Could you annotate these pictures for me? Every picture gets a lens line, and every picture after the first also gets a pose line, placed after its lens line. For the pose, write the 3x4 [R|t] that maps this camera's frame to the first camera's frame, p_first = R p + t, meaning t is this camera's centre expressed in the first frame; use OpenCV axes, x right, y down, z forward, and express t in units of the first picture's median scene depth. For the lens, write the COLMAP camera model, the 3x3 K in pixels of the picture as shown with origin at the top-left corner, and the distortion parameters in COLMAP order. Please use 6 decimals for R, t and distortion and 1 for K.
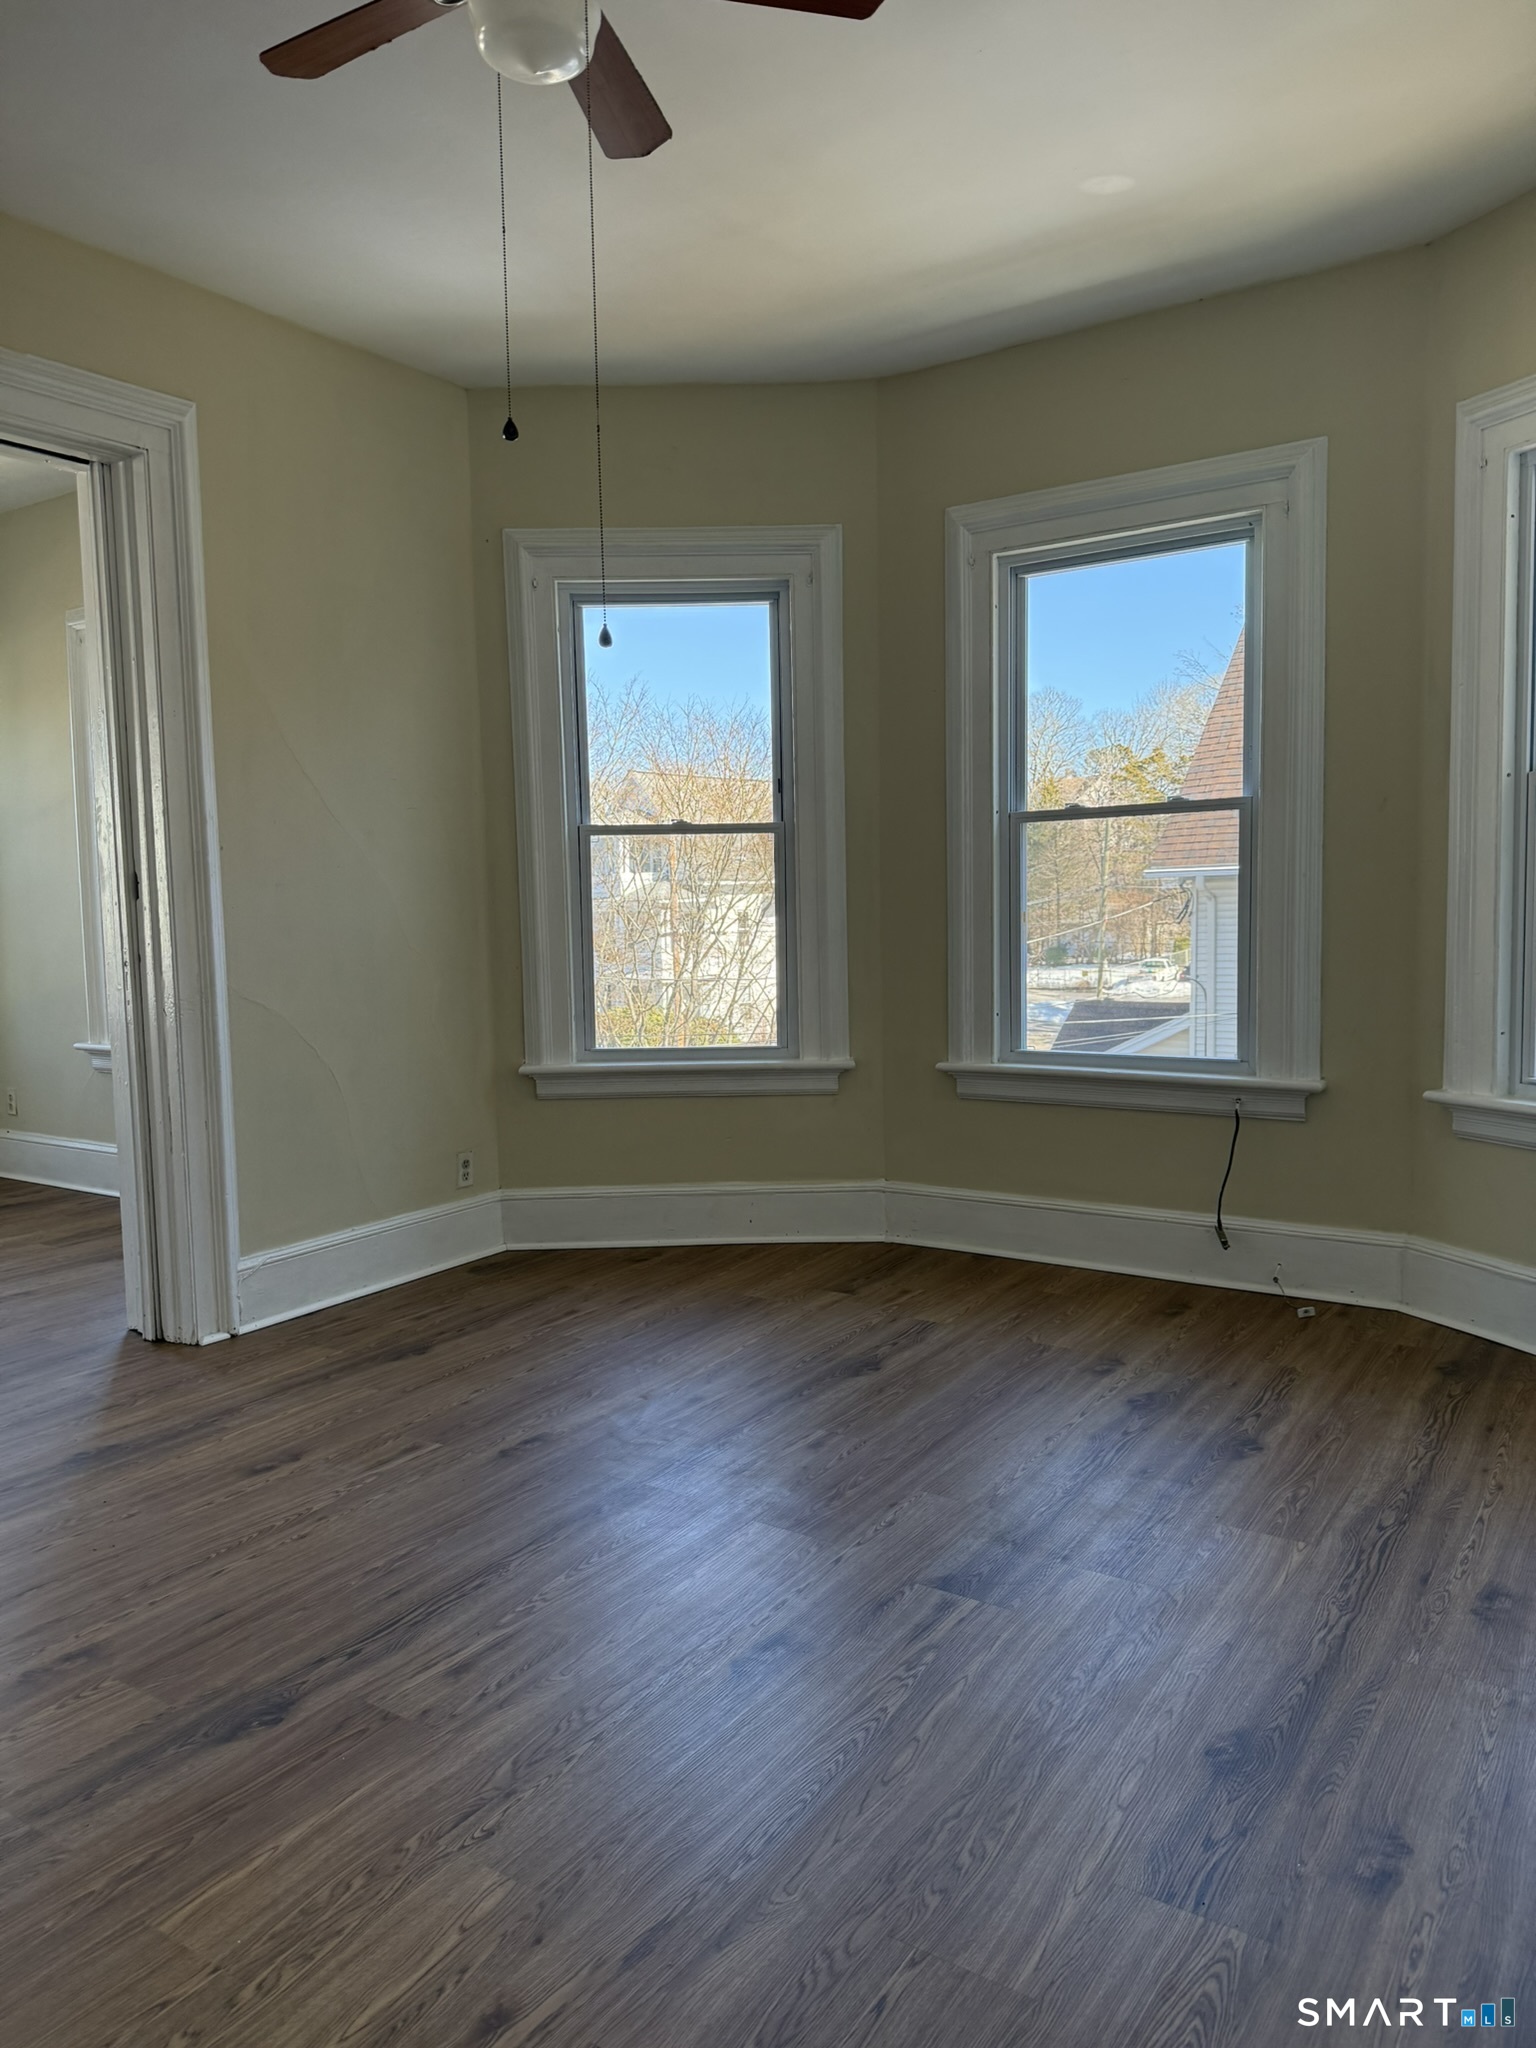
lens RADIAL K [[1460.9, 0, 771.7], [0, 1460.9, 1011.0], [0, 0, 1]] dist [0.058536, -0.072983]
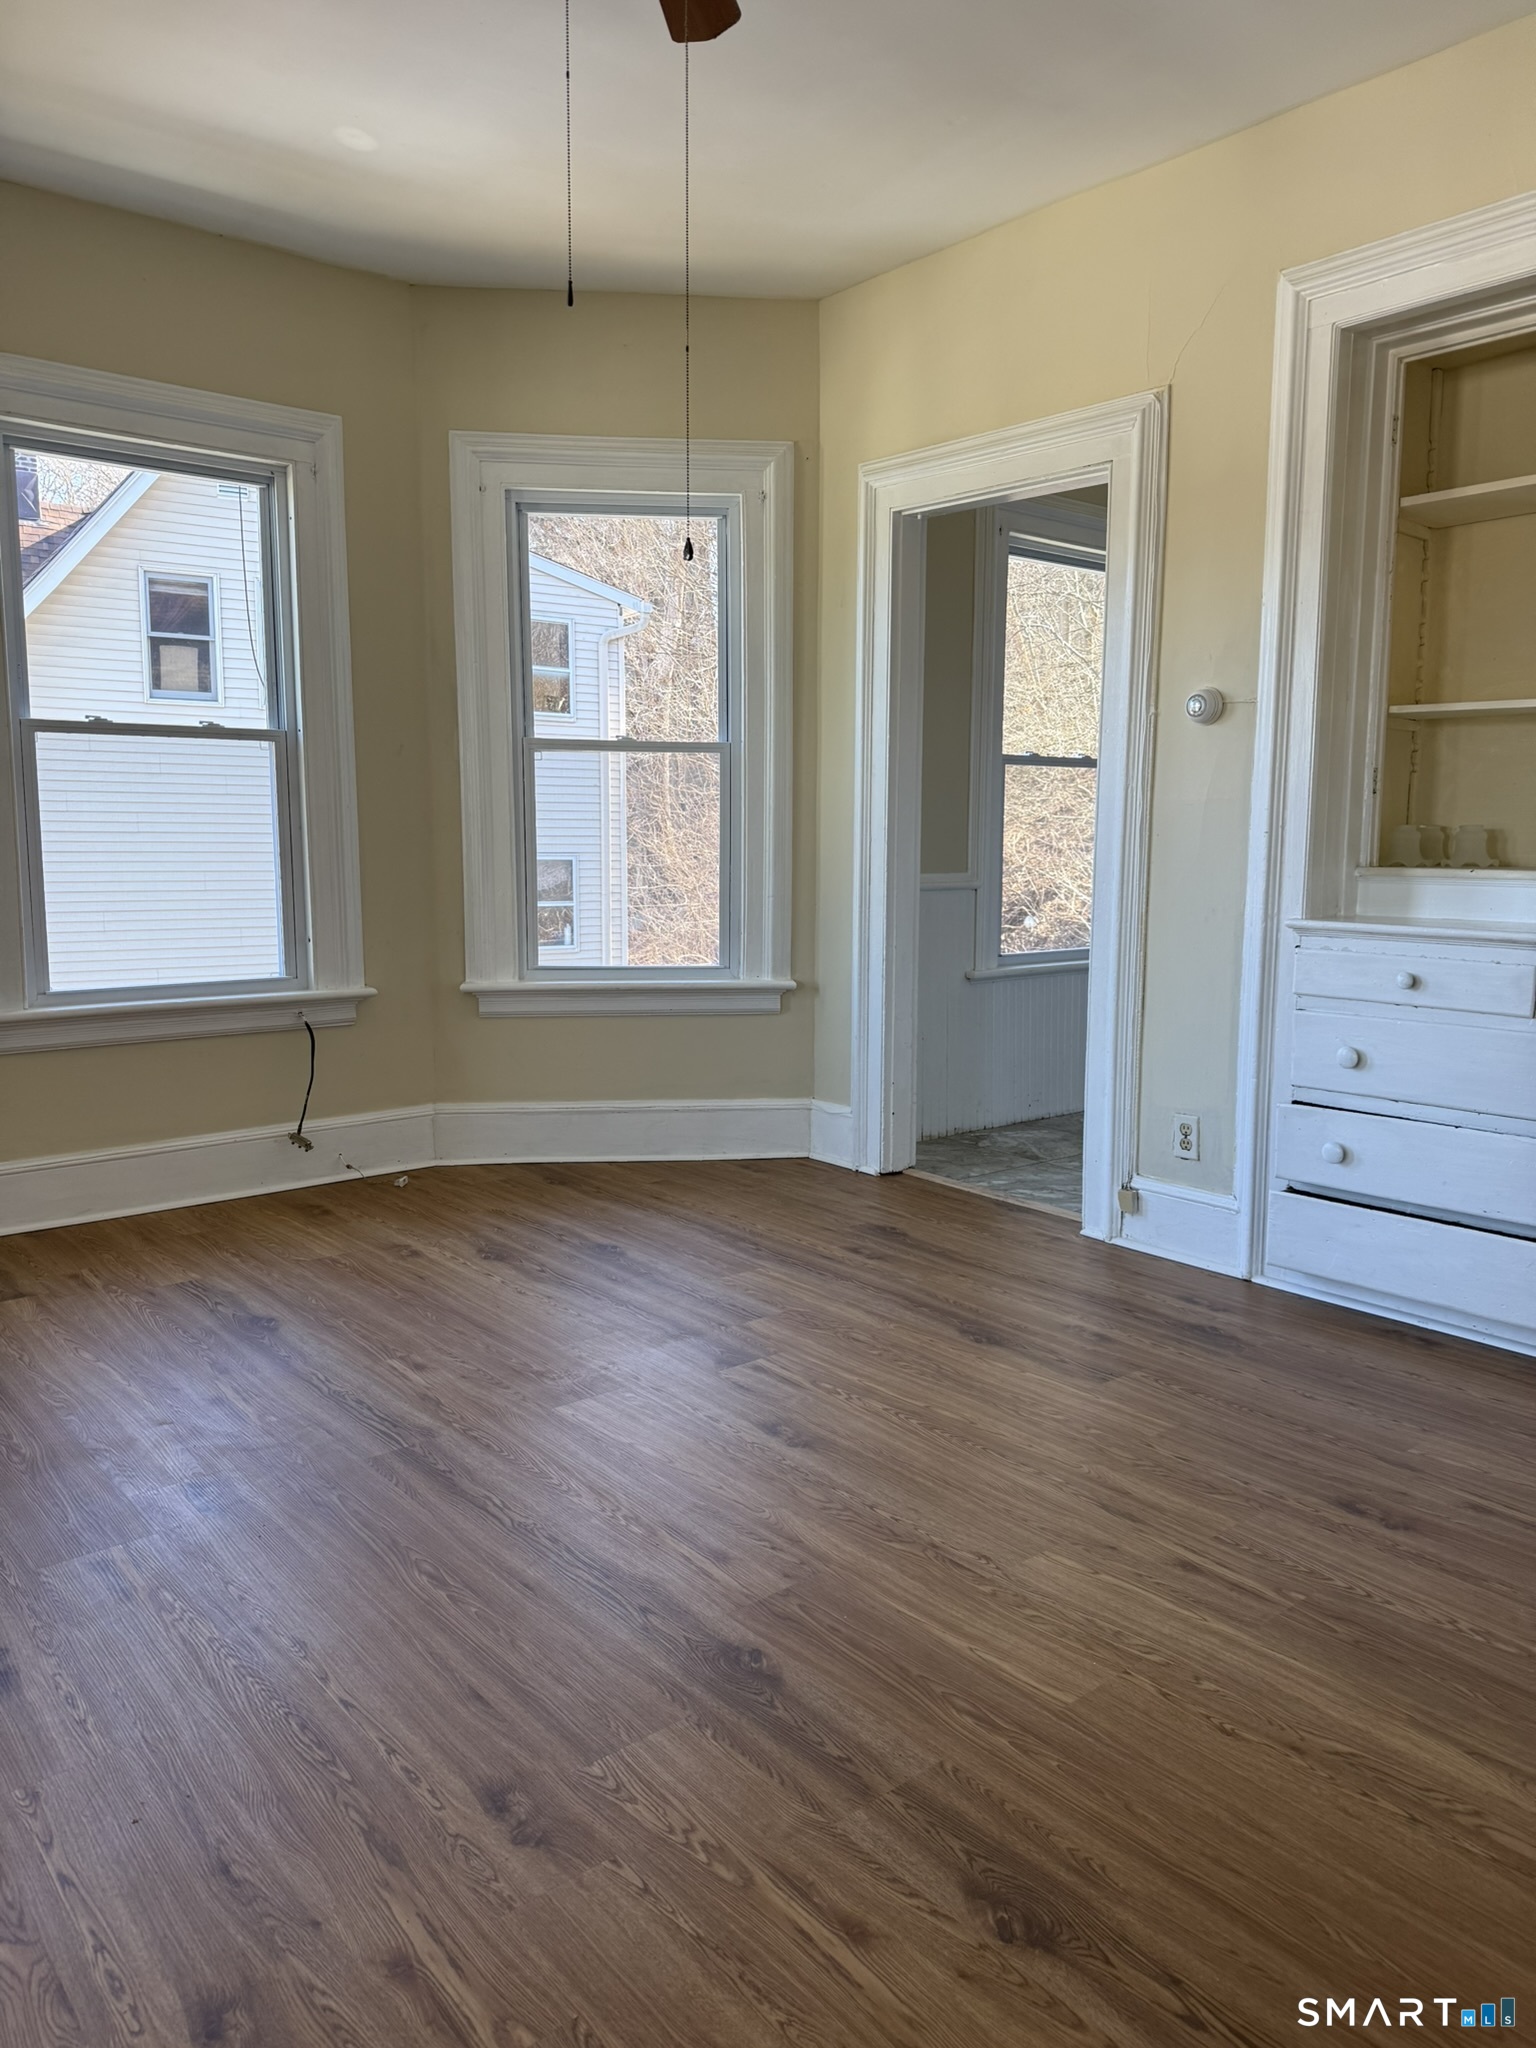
lens RADIAL K [[1460.9, 0, 756.9], [0, 1460.9, 1033.8], [0, 0, 1]] dist [0.058536, -0.072983]
pose [[0.277488, -0.114660, 0.953862, -0.761592], [0.072030, 0.992541, 0.098356, -0.008991], [-0.958025, 0.041414, 0.283677, 0.448380]]
